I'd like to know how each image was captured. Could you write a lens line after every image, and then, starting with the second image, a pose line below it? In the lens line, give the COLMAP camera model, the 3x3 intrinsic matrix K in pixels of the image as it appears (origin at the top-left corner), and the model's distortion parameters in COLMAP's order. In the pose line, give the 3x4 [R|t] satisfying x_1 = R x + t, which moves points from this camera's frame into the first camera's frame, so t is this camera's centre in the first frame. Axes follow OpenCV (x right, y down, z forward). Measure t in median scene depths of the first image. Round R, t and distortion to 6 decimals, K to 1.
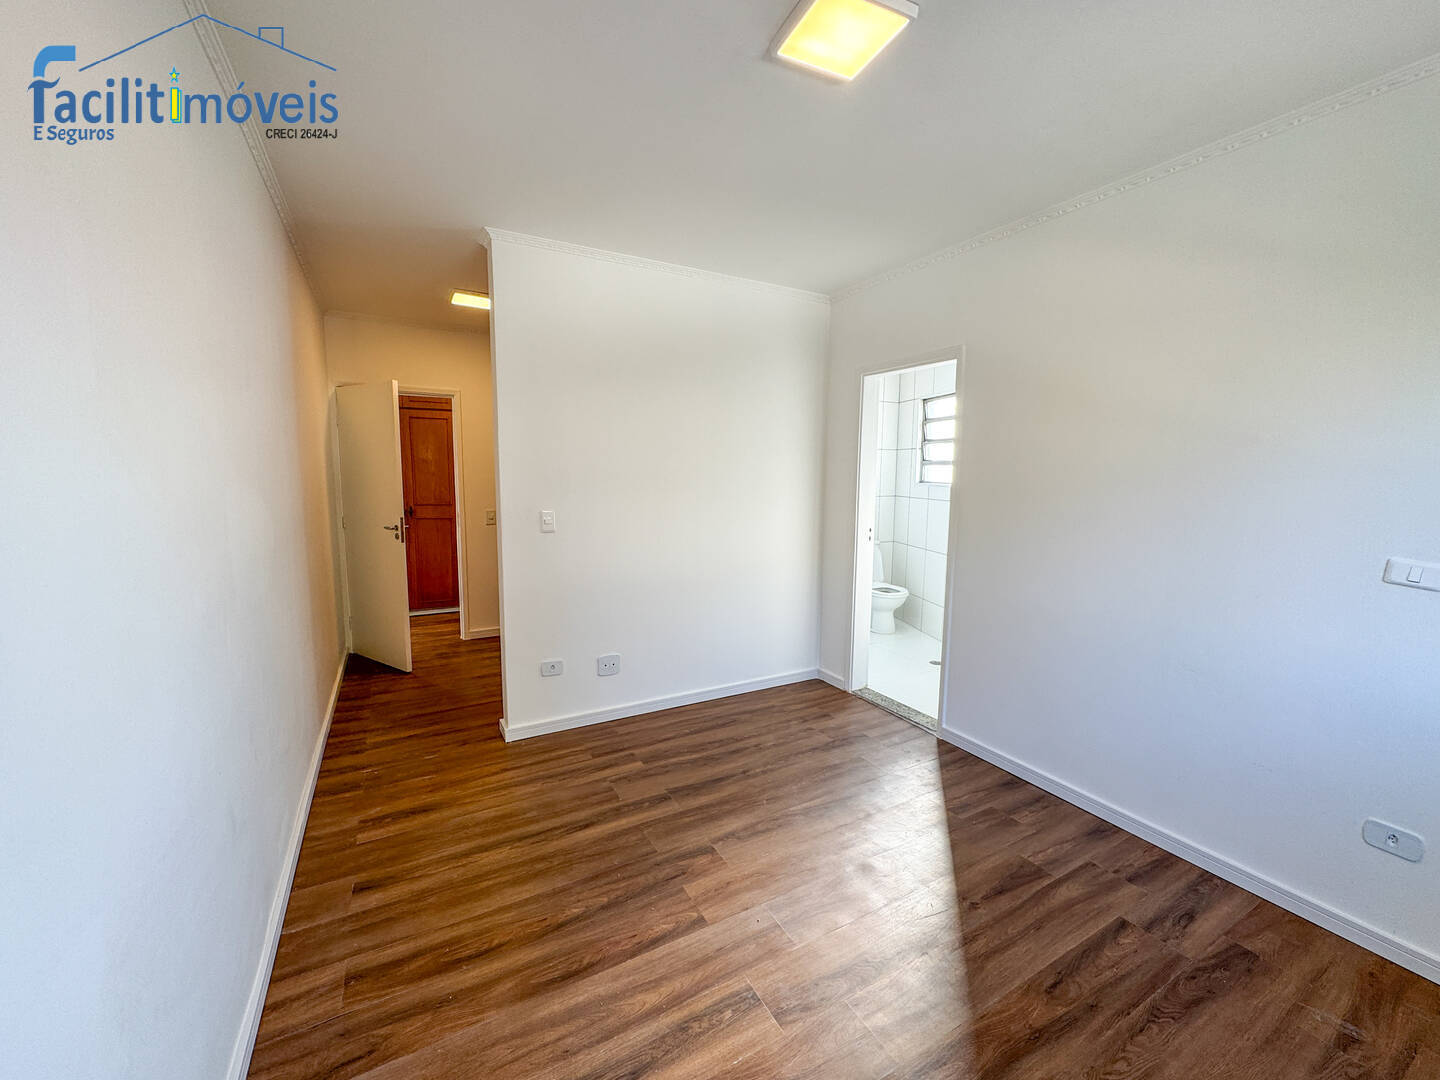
lens RADIAL K [[578.0, 0, 726.5], [0, 578.0, 536.7], [0, 0, 1]] dist [-0.000999, 0.000452]
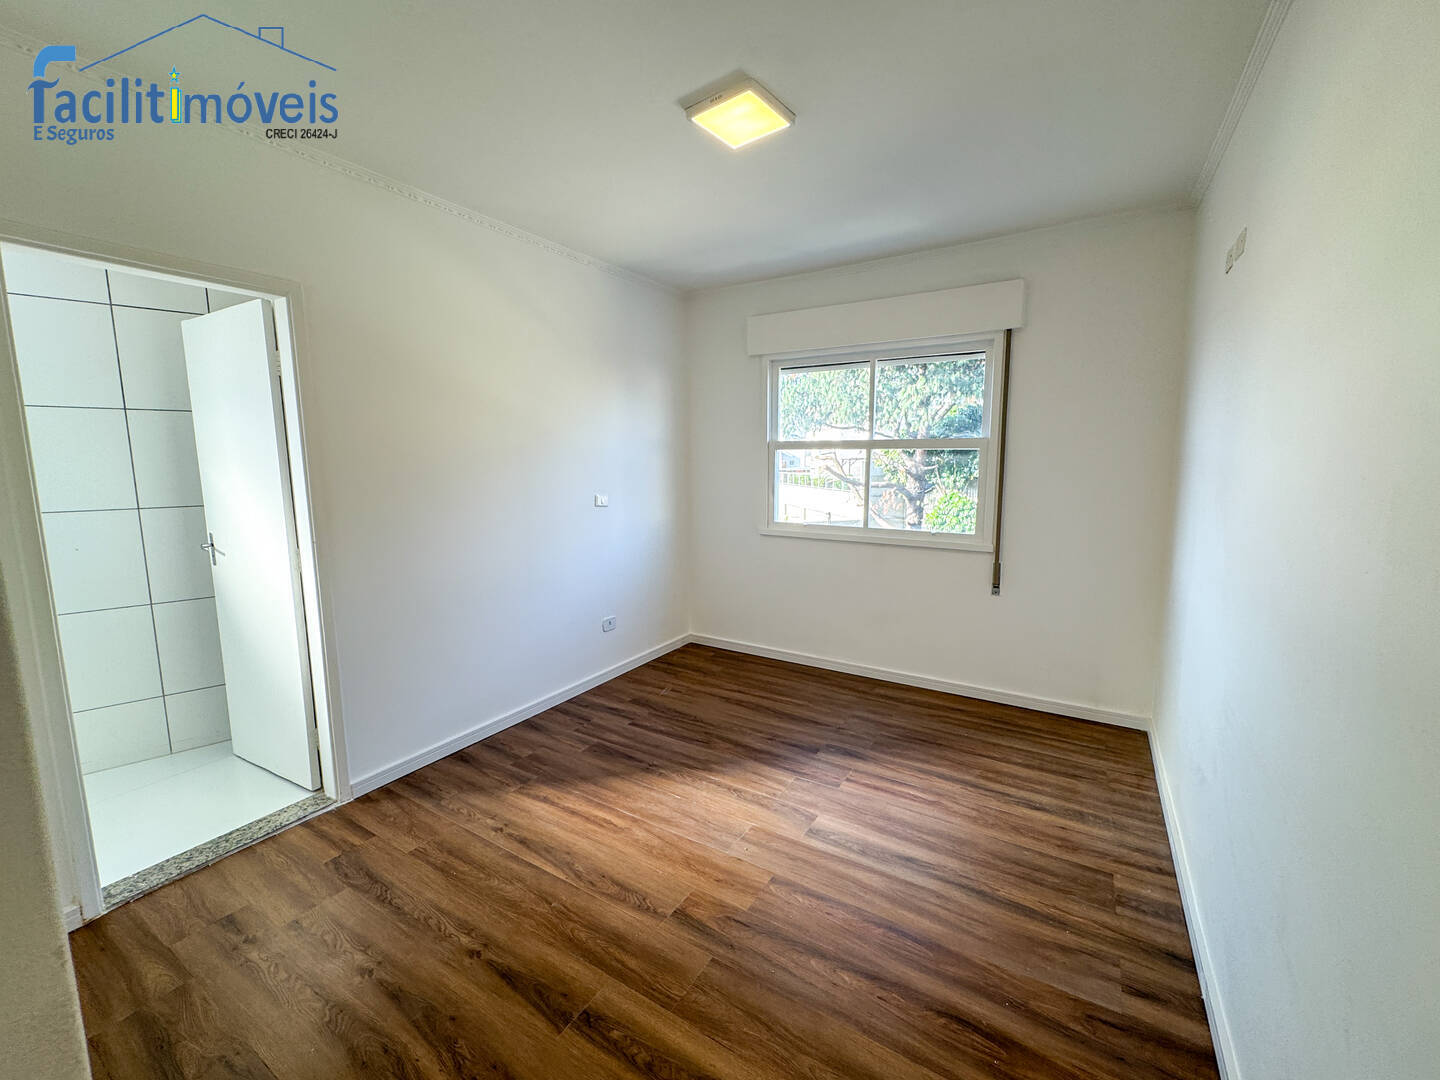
lens RADIAL K [[578.0, 0, 726.5], [0, 578.0, 536.7], [0, 0, 1]] dist [-0.000999, 0.000452]
pose [[-0.482799, -0.120759, 0.867365, -0.743162], [0.095554, 0.977269, 0.189248, -0.137241], [-0.870503, 0.174249, -0.460285, 1.284820]]
